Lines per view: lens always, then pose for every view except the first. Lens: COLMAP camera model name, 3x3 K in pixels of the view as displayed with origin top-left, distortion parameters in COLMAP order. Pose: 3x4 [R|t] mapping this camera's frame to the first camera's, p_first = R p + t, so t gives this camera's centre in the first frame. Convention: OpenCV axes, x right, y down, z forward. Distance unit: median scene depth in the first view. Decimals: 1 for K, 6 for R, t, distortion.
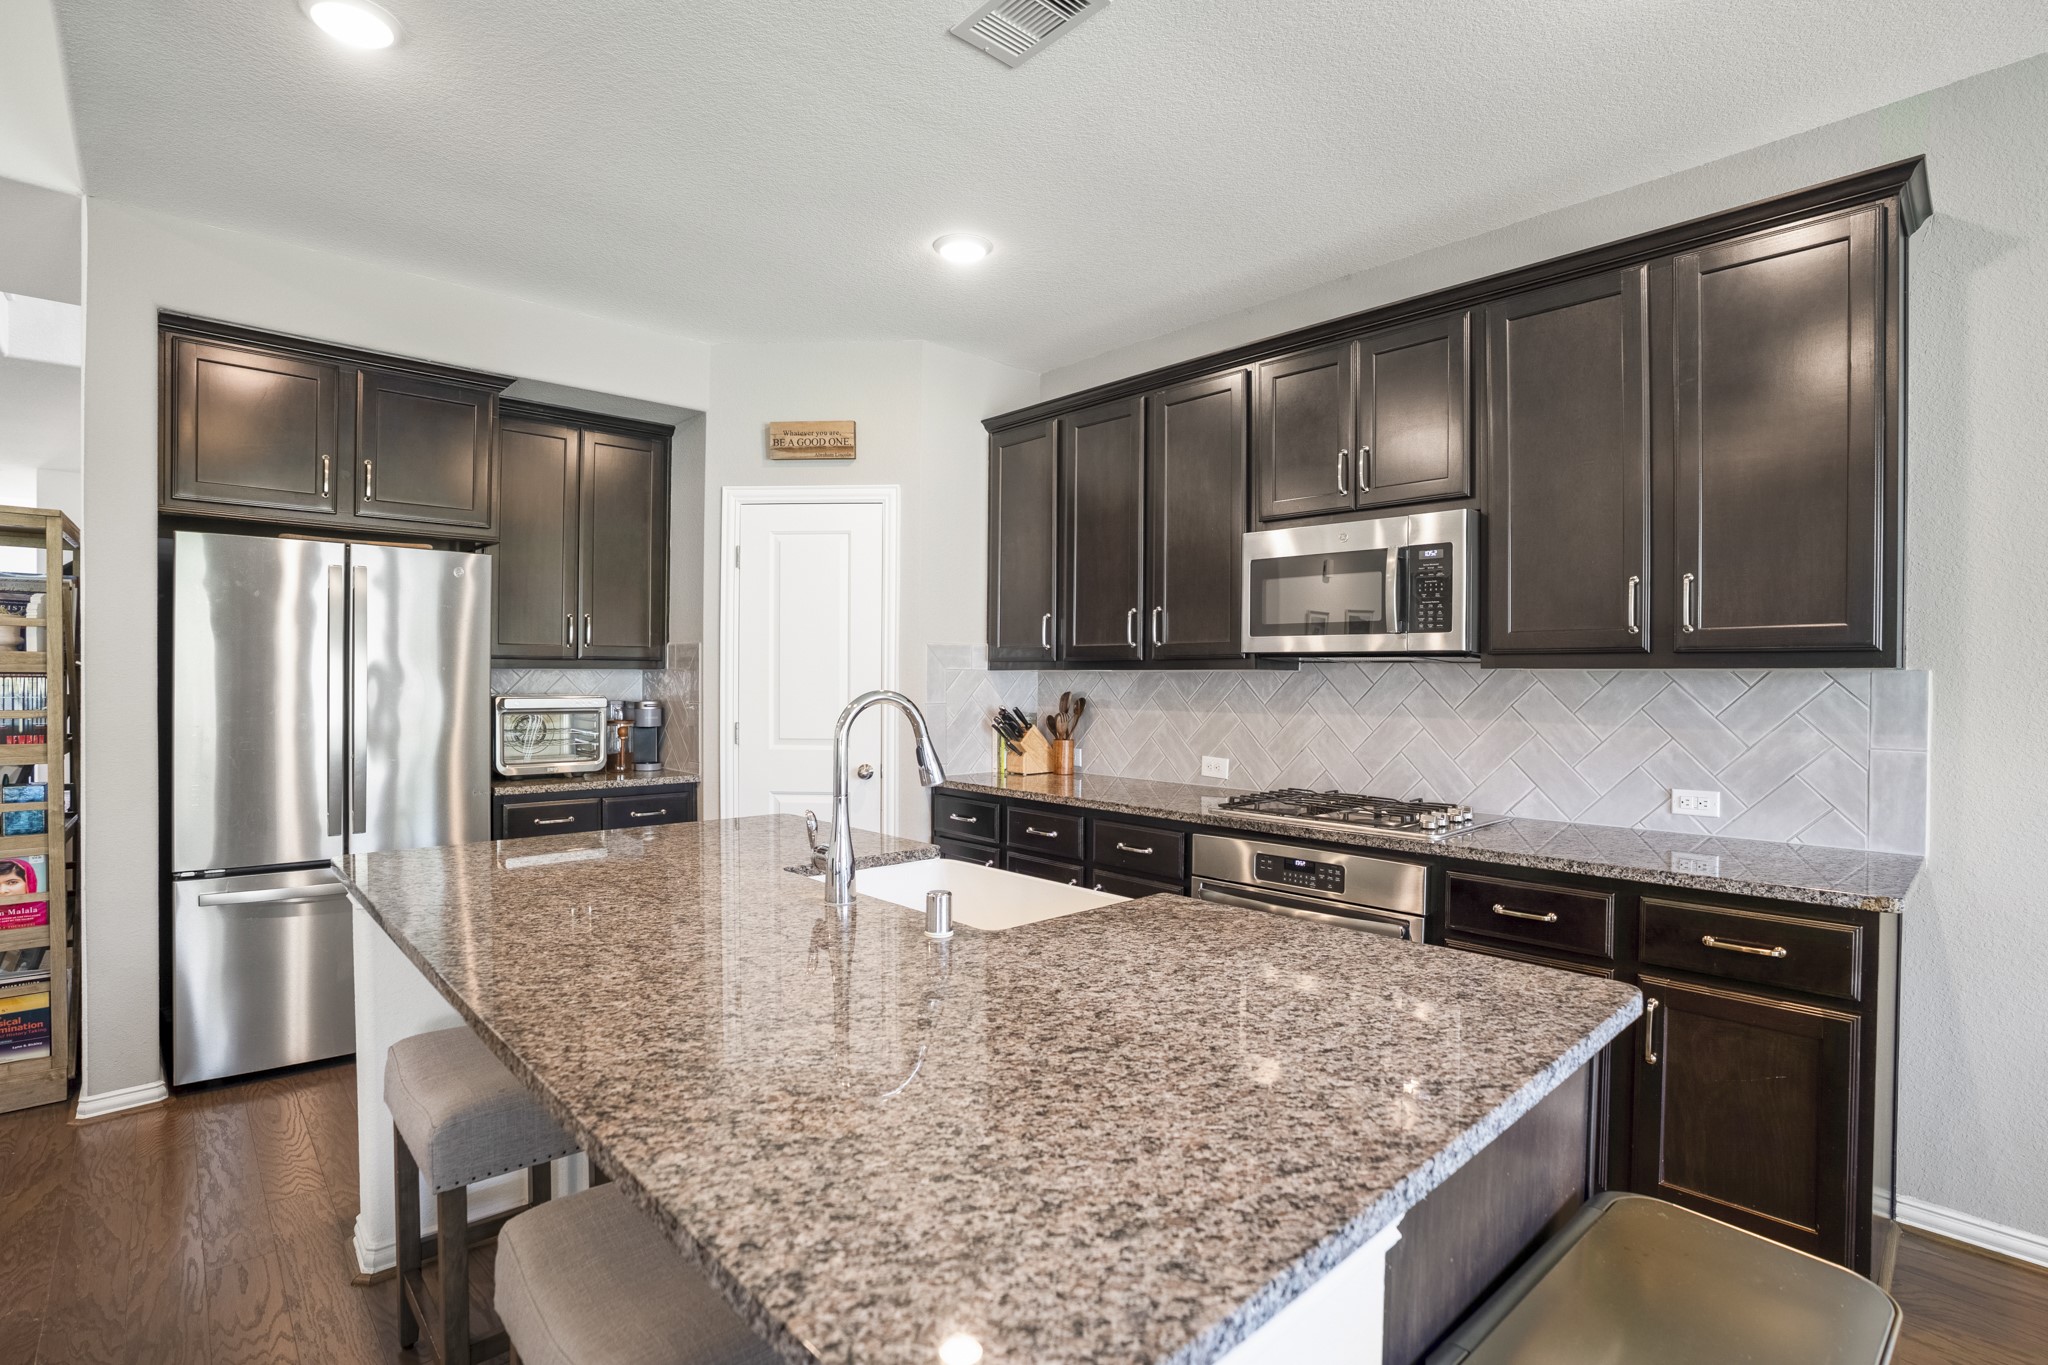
lens RADIAL K [[980.4, 0, 1026.1], [0, 980.4, 690.3], [0, 0, 1]] dist [-0.056887, 0.023889]
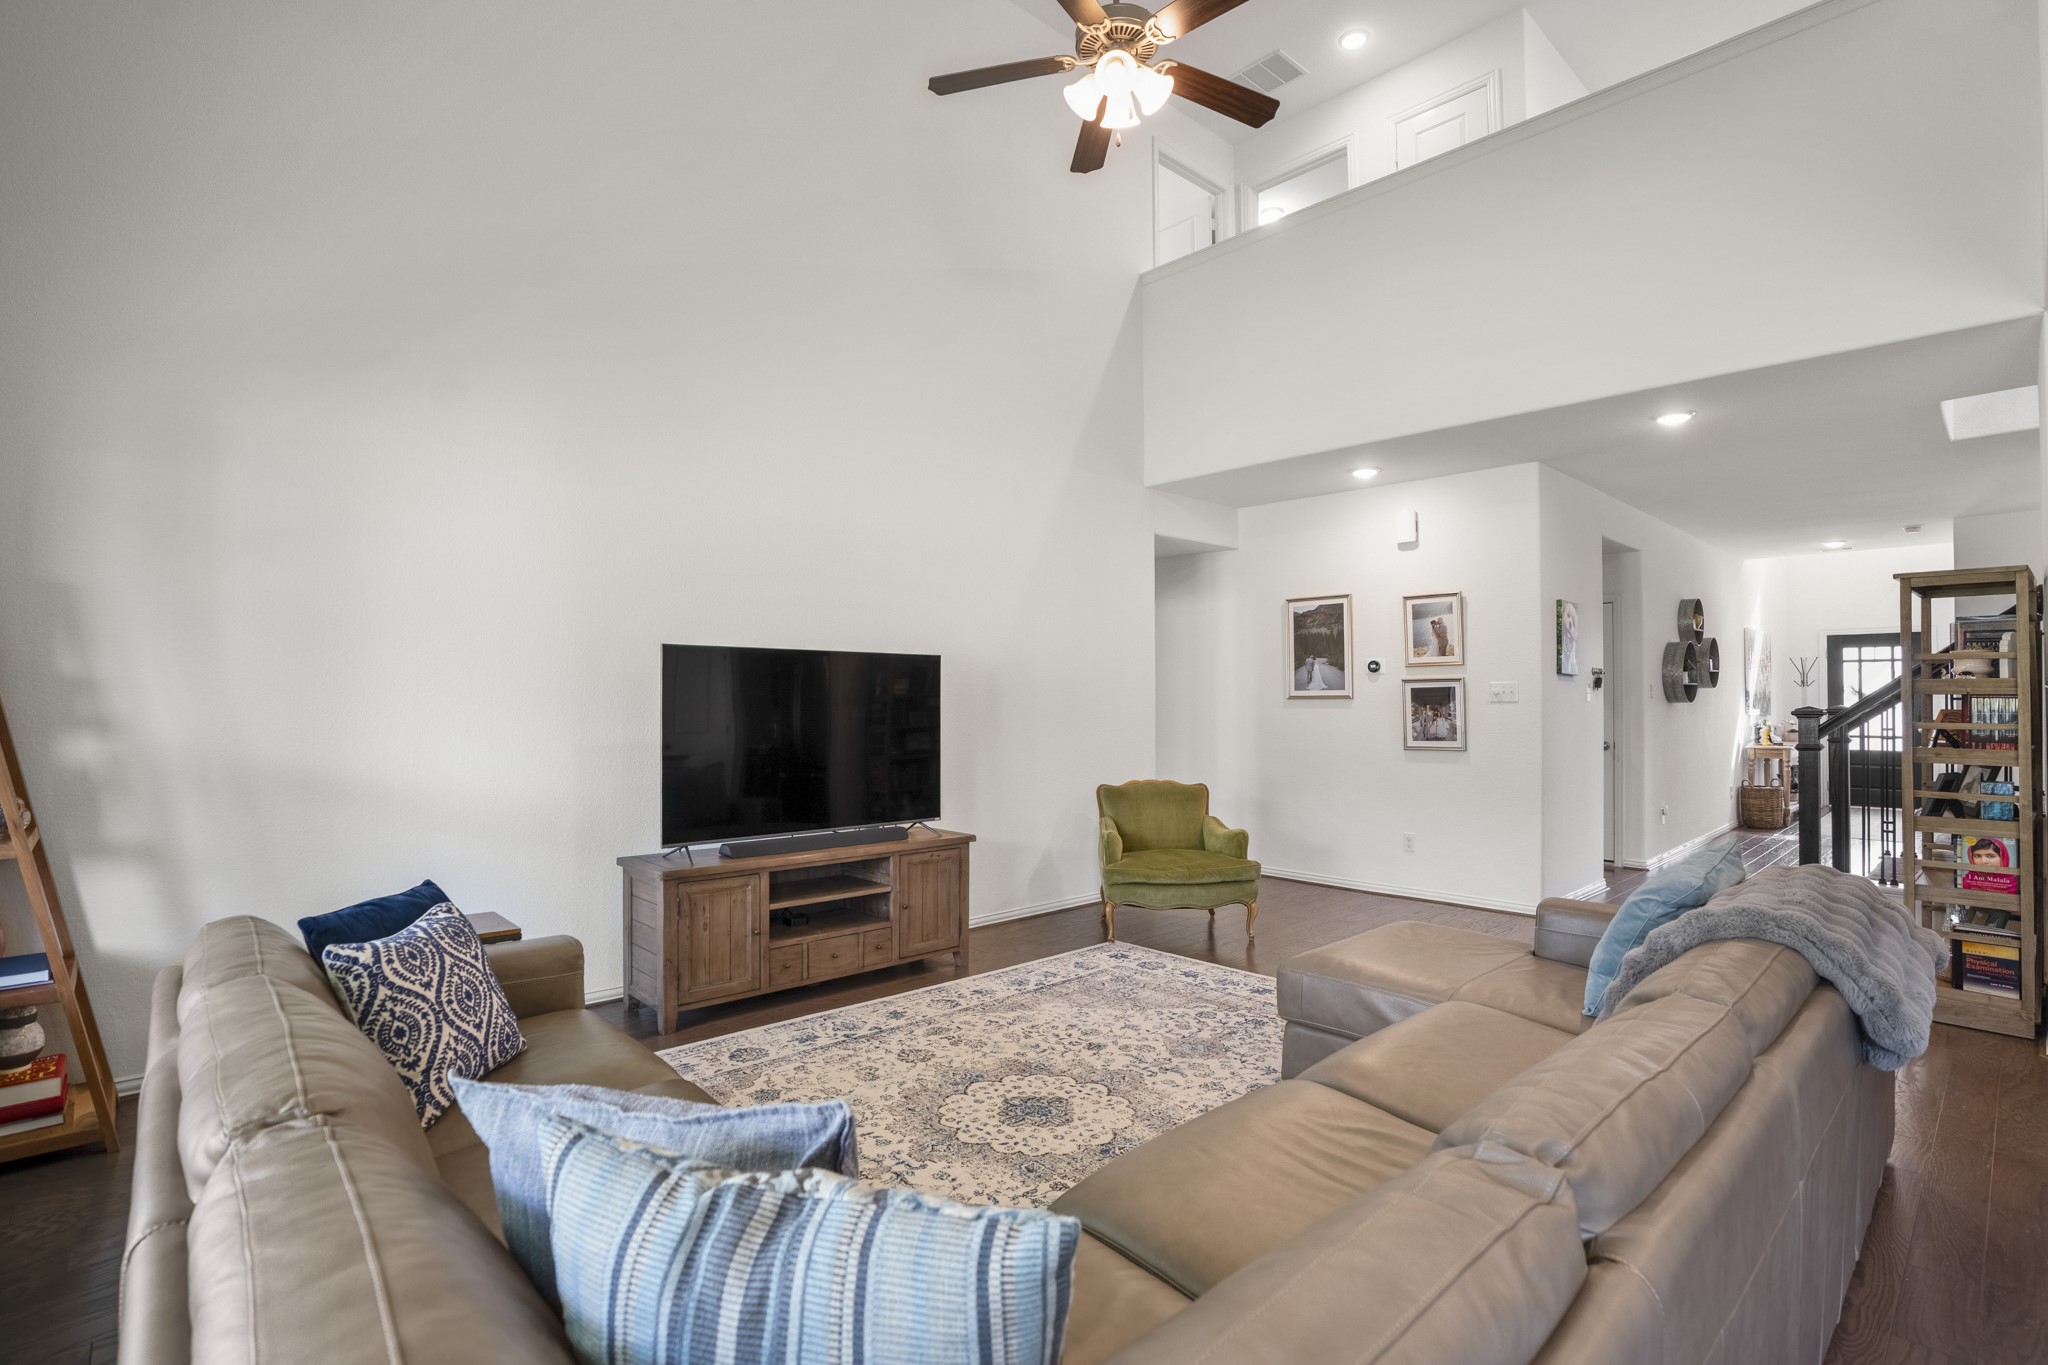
lens RADIAL K [[980.4, 0, 1031.4], [0, 980.4, 691.6], [0, 0, 1]] dist [-0.056887, 0.023889]
pose [[-0.000909, -0.014804, -0.999890, 0.227140], [-0.010429, 0.999836, -0.014794, 0.009975], [0.999945, 0.010415, -0.001063, -0.307547]]
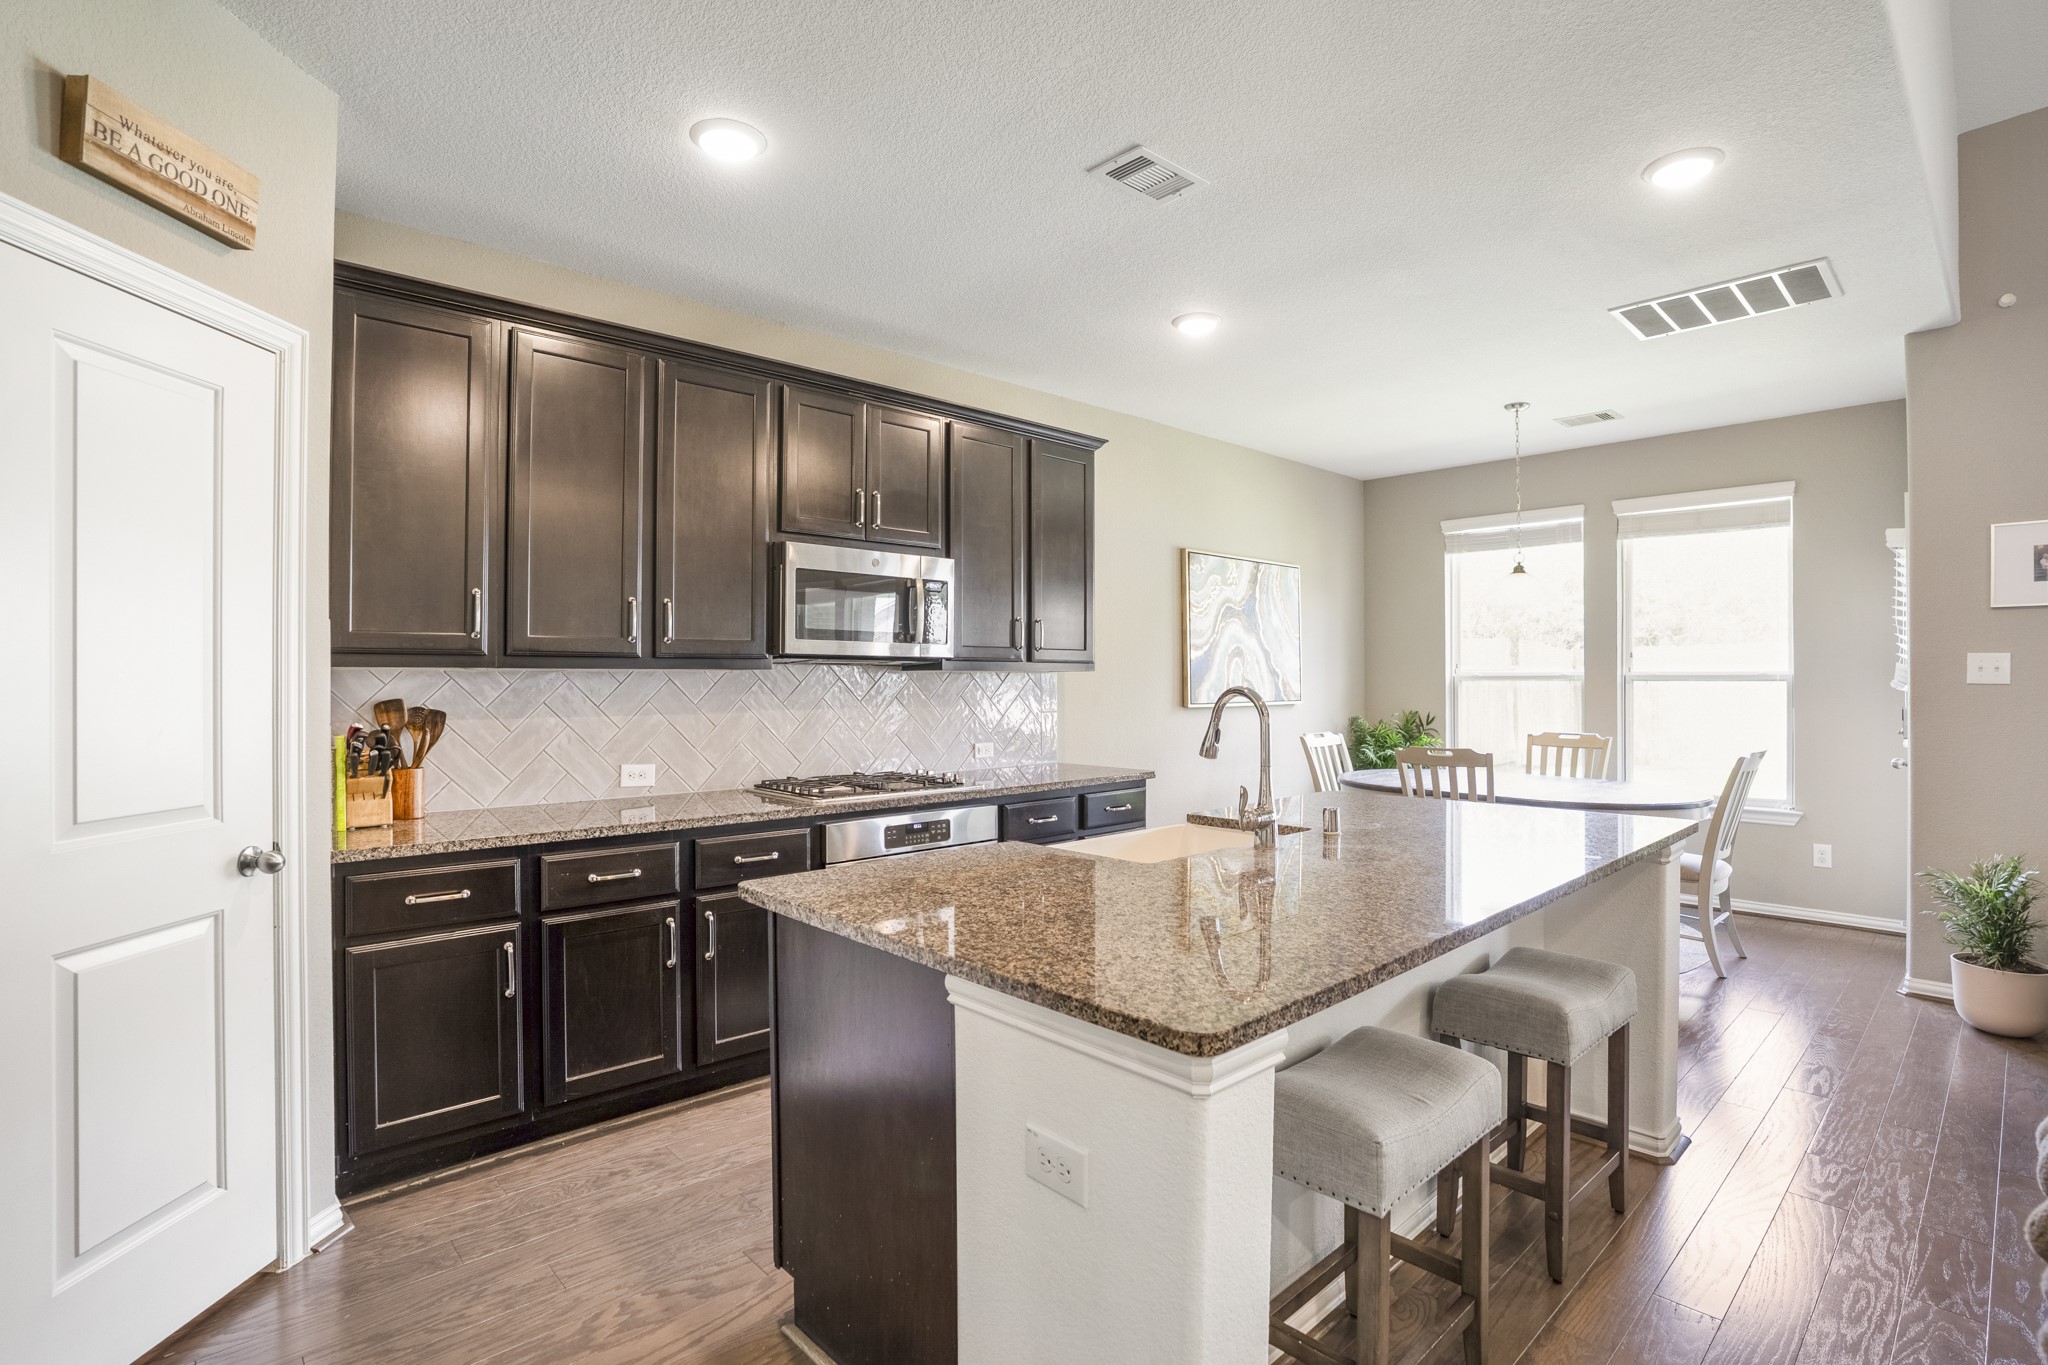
lens RADIAL K [[980.4, 0, 1027.6], [0, 980.4, 683.8], [0, 0, 1]] dist [-0.056887, 0.023889]
pose [[0.008802, -0.009892, 0.999912, -0.837255], [0.014875, 0.999842, 0.009760, -0.012053], [-0.999851, 0.014787, 0.008947, 0.738074]]
